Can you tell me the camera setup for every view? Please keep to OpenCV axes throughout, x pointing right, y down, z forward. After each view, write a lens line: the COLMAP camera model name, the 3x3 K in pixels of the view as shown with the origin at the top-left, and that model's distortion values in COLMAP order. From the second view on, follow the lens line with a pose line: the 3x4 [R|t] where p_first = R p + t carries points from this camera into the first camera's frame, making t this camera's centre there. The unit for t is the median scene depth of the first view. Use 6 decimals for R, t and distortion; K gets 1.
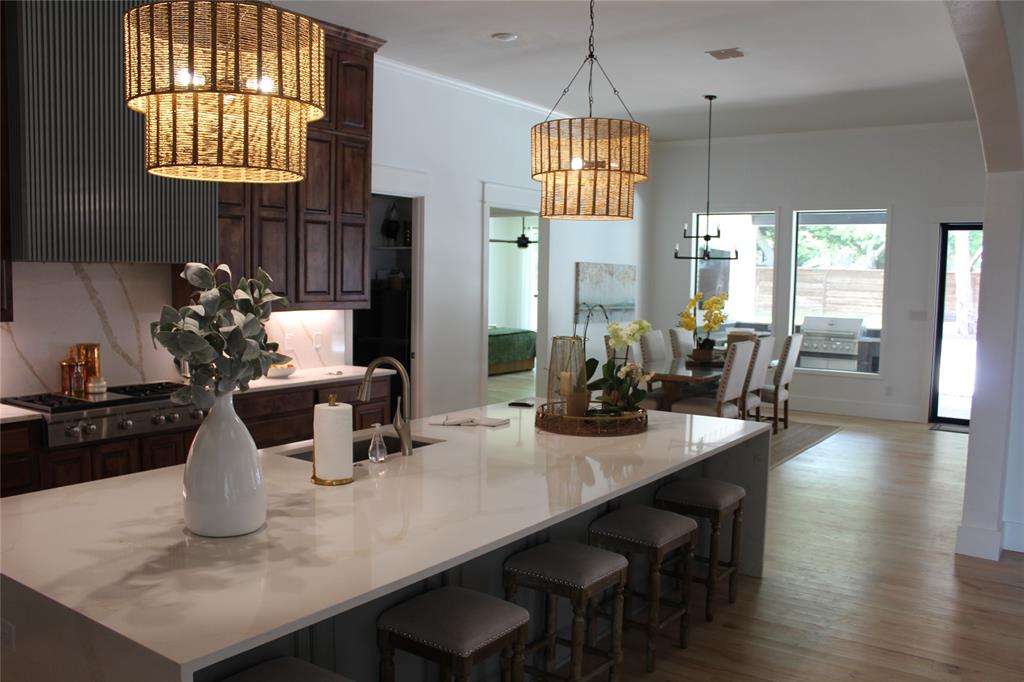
lens RADIAL K [[866.2, 0, 512.0], [0, 866.2, 341.0], [0, 0, 1]] dist [-0.134913, 0.095102]
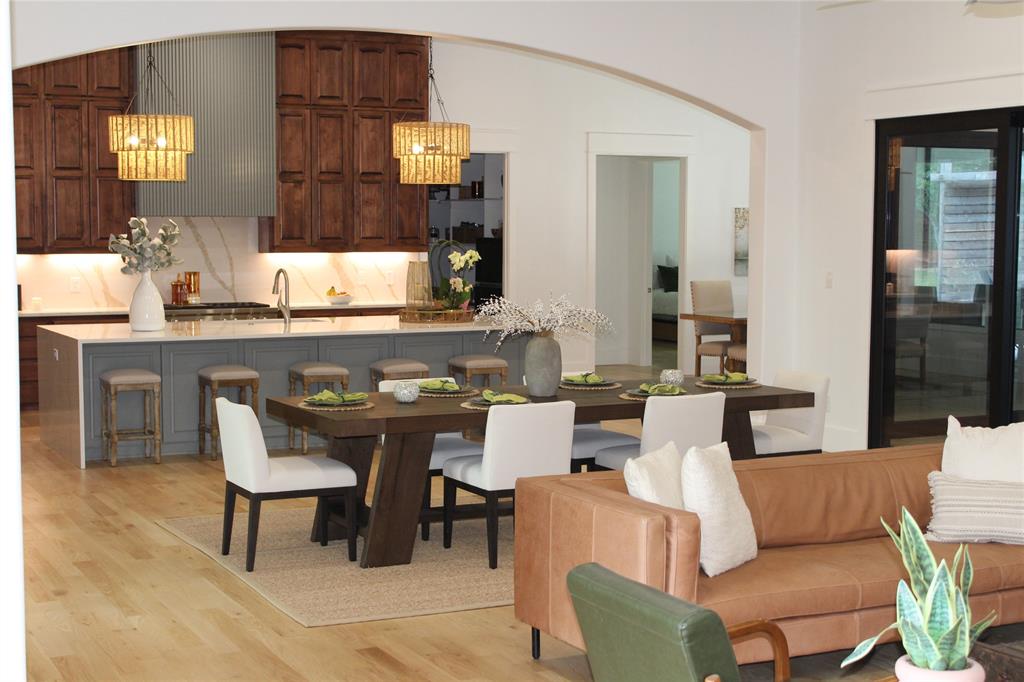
lens RADIAL K [[1576.2, 0, 512.0], [0, 1576.2, 341.0], [0, 0, 1]] dist [-0.010641, -0.038243]
pose [[0.887089, 0.023014, -0.461024, 1.138340], [-0.025467, 0.999675, 0.000901, 0.097118], [0.460895, 0.010942, 0.887387, -1.064548]]
